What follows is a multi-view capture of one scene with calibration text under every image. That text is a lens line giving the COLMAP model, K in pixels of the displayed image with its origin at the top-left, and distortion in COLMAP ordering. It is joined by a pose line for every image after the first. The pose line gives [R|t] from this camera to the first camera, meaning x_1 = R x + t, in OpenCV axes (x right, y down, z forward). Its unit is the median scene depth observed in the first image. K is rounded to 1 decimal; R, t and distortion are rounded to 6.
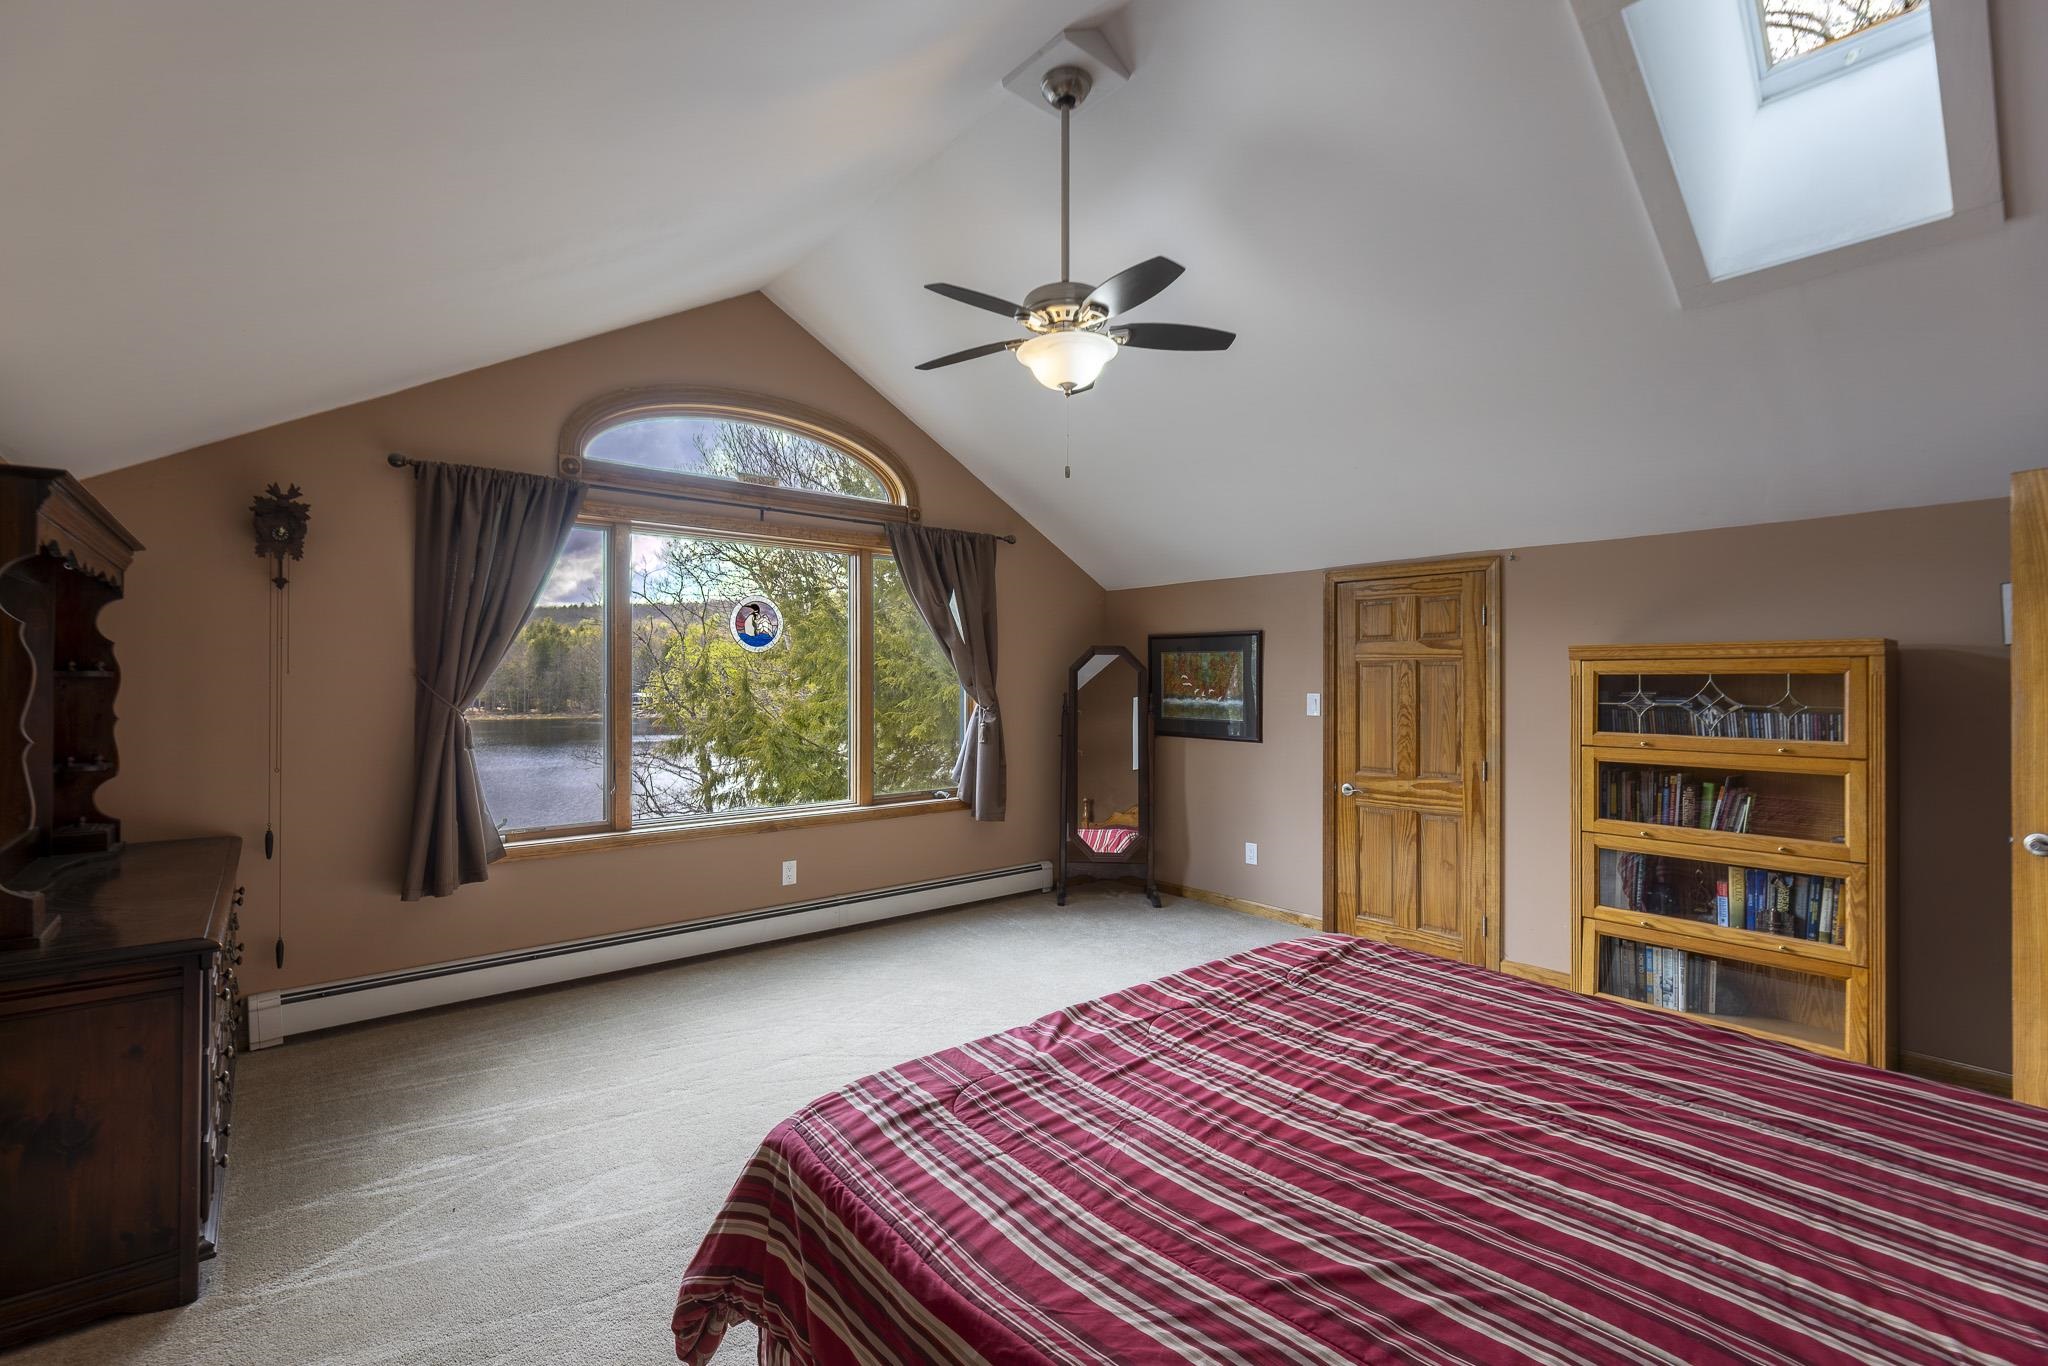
lens RADIAL K [[899.1, 0, 1043.9], [0, 899.1, 682.4], [0, 0, 1]] dist [-0.004368, 0.001286]
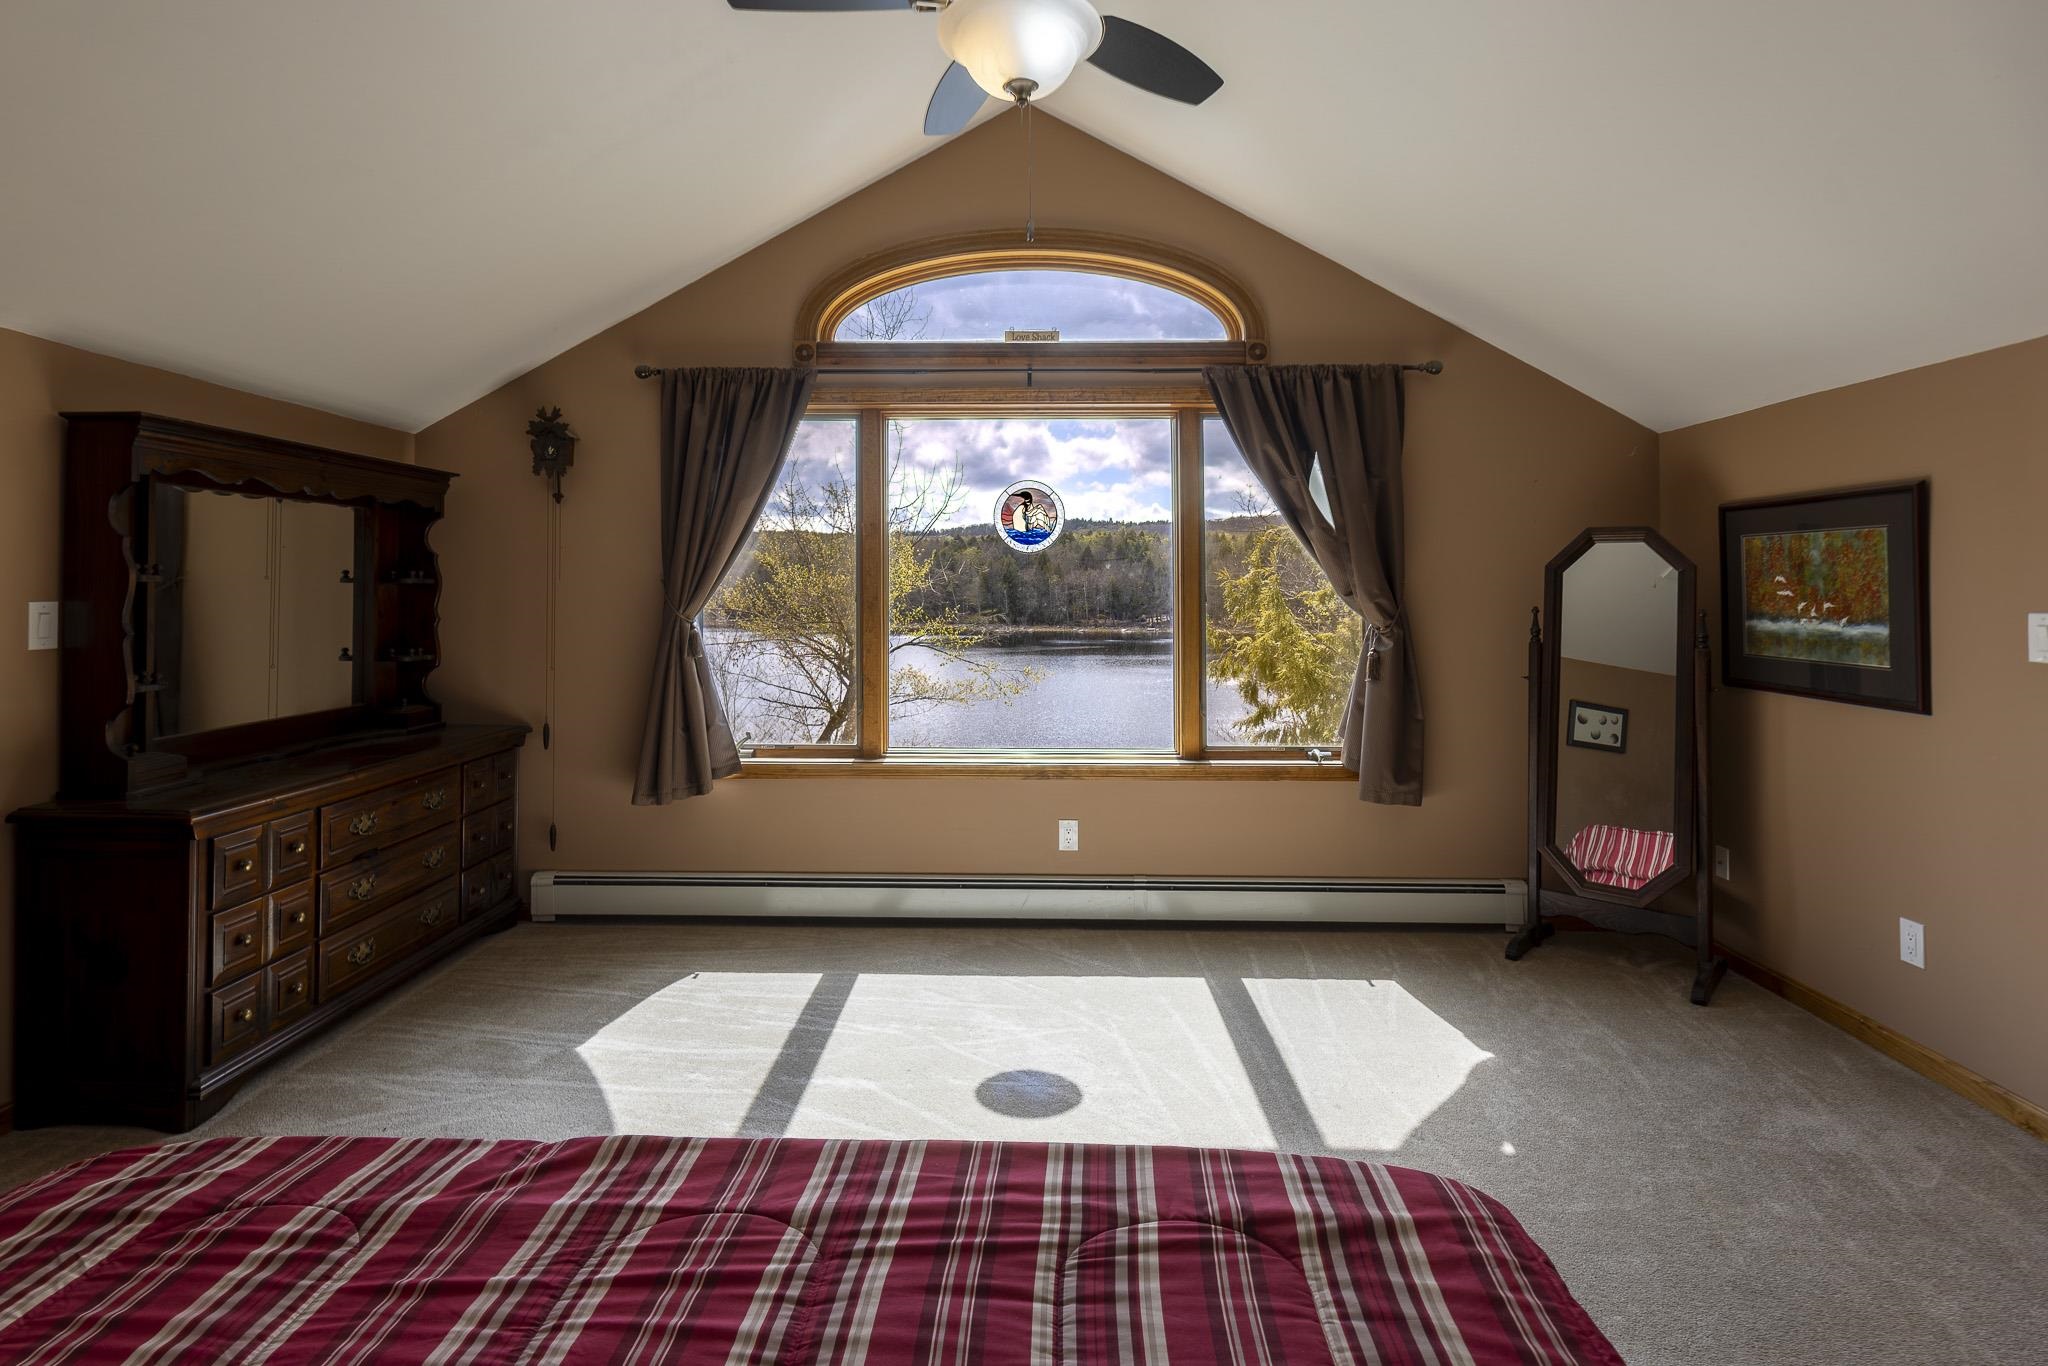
lens RADIAL K [[1055.2, 0, 1045.7], [0, 1055.2, 582.8], [0, 0, 1]] dist [-0.002705, -0.000019]
pose [[0.740631, -0.008096, -0.671864, 0.376823], [-0.001979, 0.999897, -0.014230, 0.008145], [0.671909, 0.011869, 0.740538, 0.371048]]
